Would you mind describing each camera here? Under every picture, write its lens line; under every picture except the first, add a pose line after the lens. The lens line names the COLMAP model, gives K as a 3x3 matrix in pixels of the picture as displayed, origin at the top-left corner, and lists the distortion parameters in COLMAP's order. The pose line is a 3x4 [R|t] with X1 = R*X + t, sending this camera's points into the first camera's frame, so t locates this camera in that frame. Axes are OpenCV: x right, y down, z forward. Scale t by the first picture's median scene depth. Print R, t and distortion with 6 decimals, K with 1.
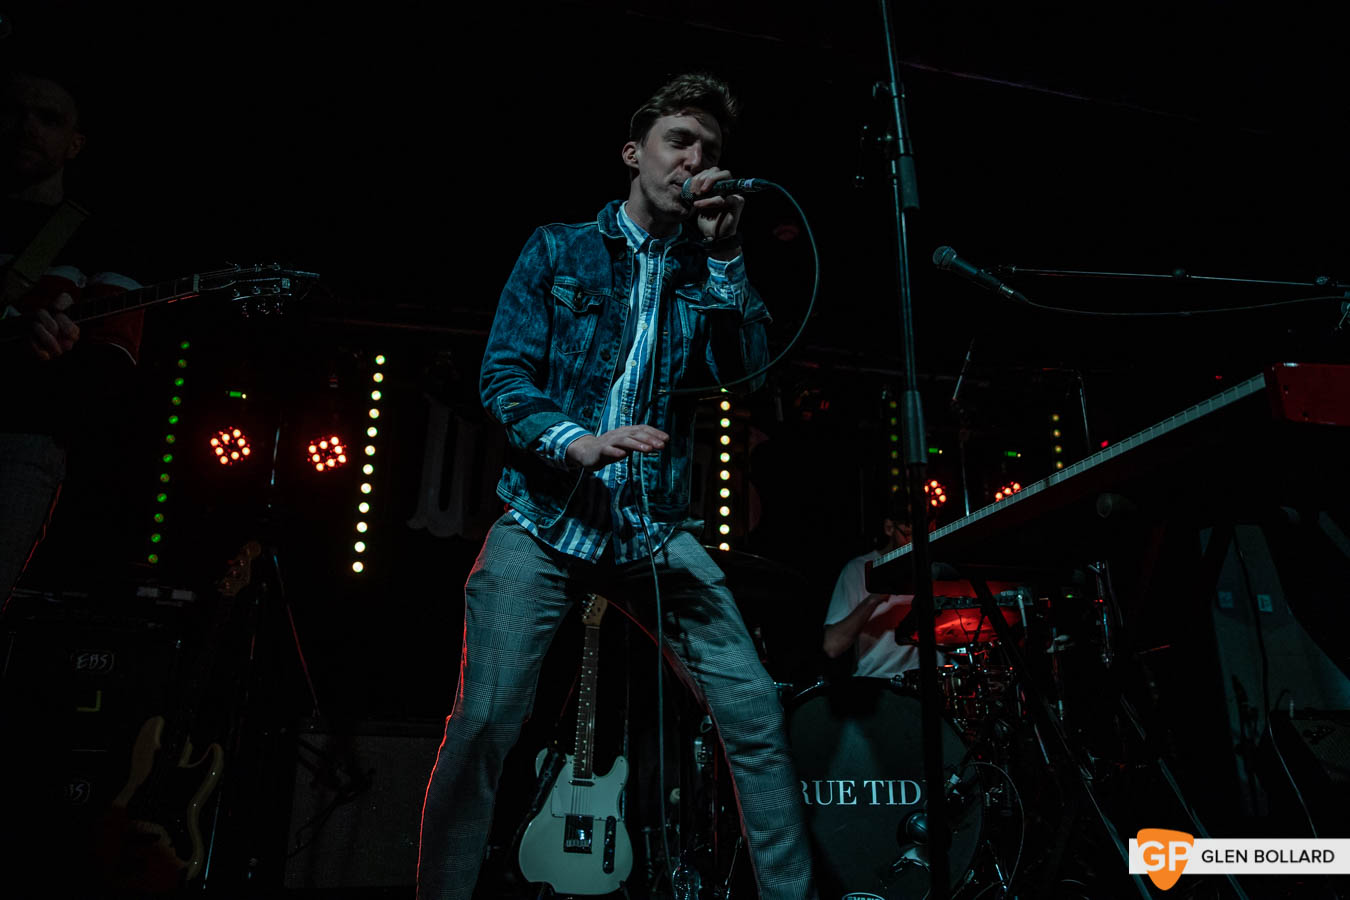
lens RADIAL K [[916.7, 0, 673.9], [0, 916.7, 449.6], [0, 0, 1]] dist [-0.025095, 0.009291]
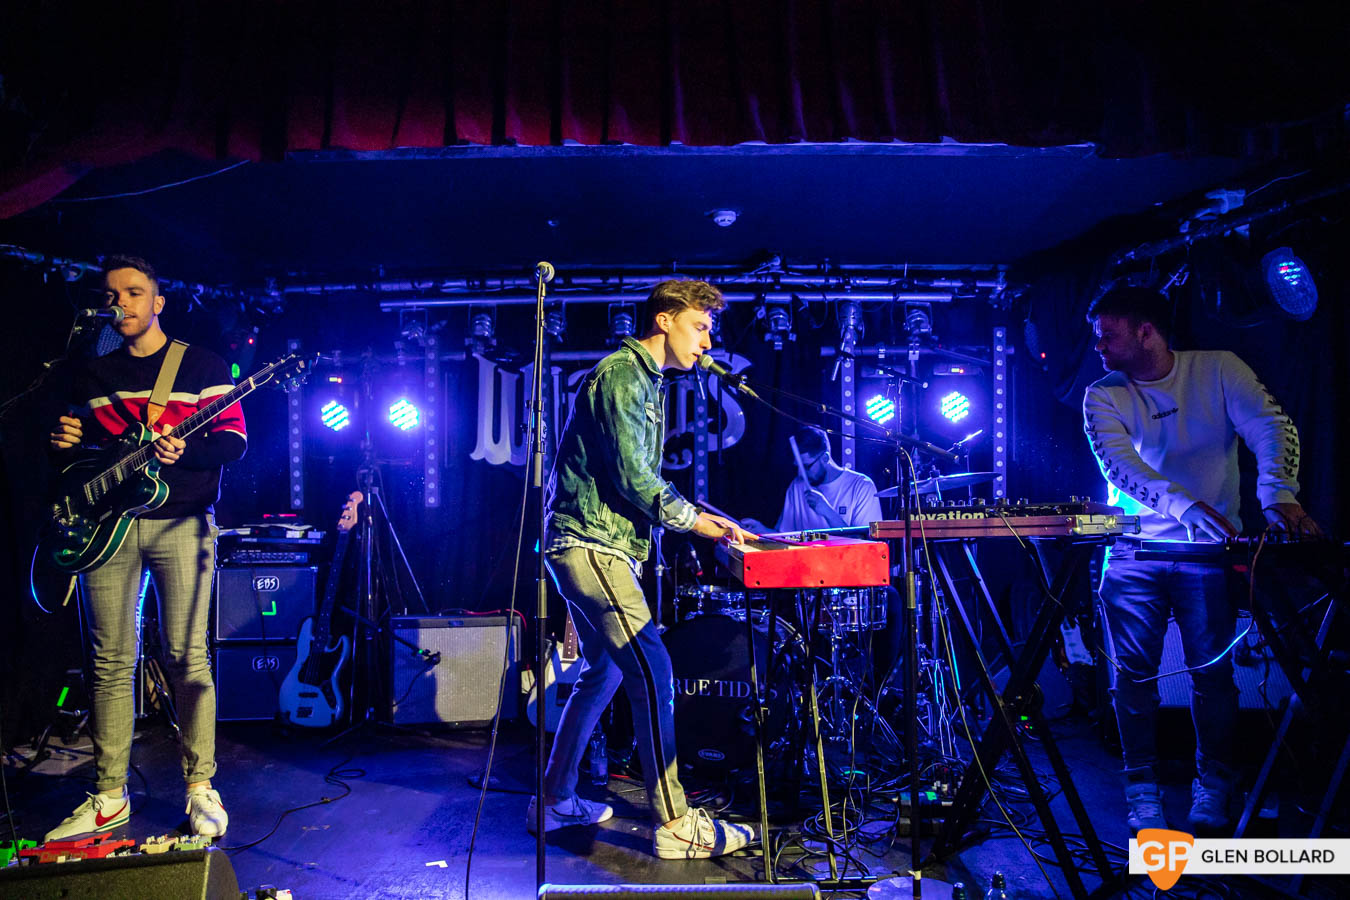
lens RADIAL K [[916.7, 0, 673.4], [0, 916.7, 449.6], [0, 0, 1]] dist [-0.025095, 0.009291]
pose [[0.977691, -0.036047, -0.206932, 0.383263], [0.086908, 0.966305, 0.242285, -0.314989], [0.191226, -0.254864, 0.947880, -0.297333]]
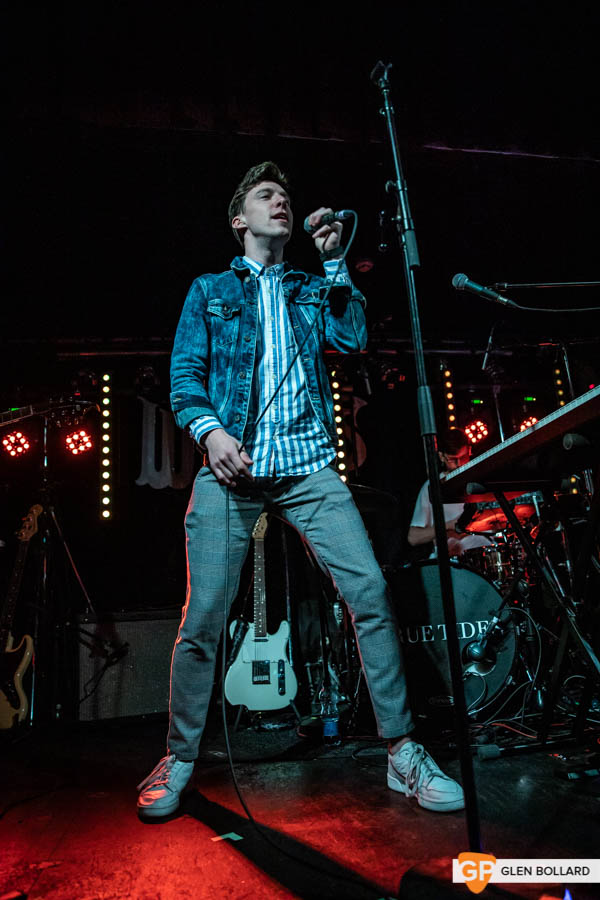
lens RADIAL K [[611.1, 0, 302.1], [0, 611.1, 446.3], [0, 0, 1]] dist [-0.025095, 0.009291]
pose [[0.995131, -0.093794, -0.030267, 0.031648], [0.095449, 0.993692, 0.058868, -0.017902], [0.024555, -0.061470, 0.997807, -0.015472]]
